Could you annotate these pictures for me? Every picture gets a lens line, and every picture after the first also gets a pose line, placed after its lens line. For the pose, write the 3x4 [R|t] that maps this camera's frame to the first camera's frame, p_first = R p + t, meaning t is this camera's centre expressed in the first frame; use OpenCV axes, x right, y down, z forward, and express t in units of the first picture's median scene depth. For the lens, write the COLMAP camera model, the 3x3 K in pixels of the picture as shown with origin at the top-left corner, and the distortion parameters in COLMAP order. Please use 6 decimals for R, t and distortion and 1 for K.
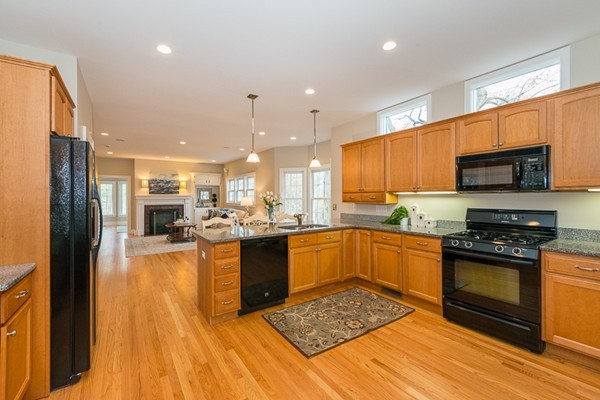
lens RADIAL K [[258.7, 0, 300.1], [0, 258.7, 198.3], [0, 0, 1]] dist [0.005826, -0.000078]
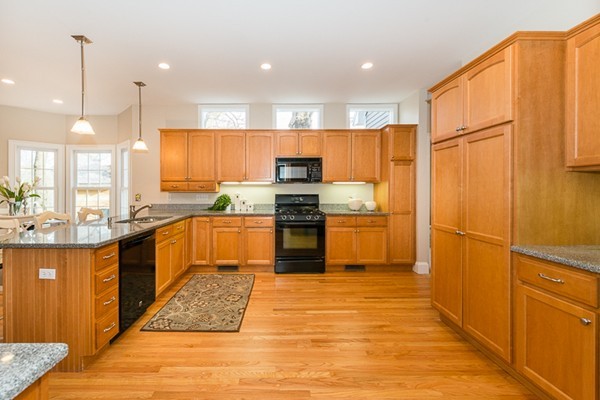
lens RADIAL K [[258.7, 0, 296.3], [0, 258.7, 191.1], [0, 0, 1]] dist [0.005826, -0.000078]
pose [[0.539342, -0.004584, 0.842074, -0.447079], [0.000931, 0.999988, 0.004848, 0.012924], [-0.842086, -0.001831, 0.539340, 0.124688]]
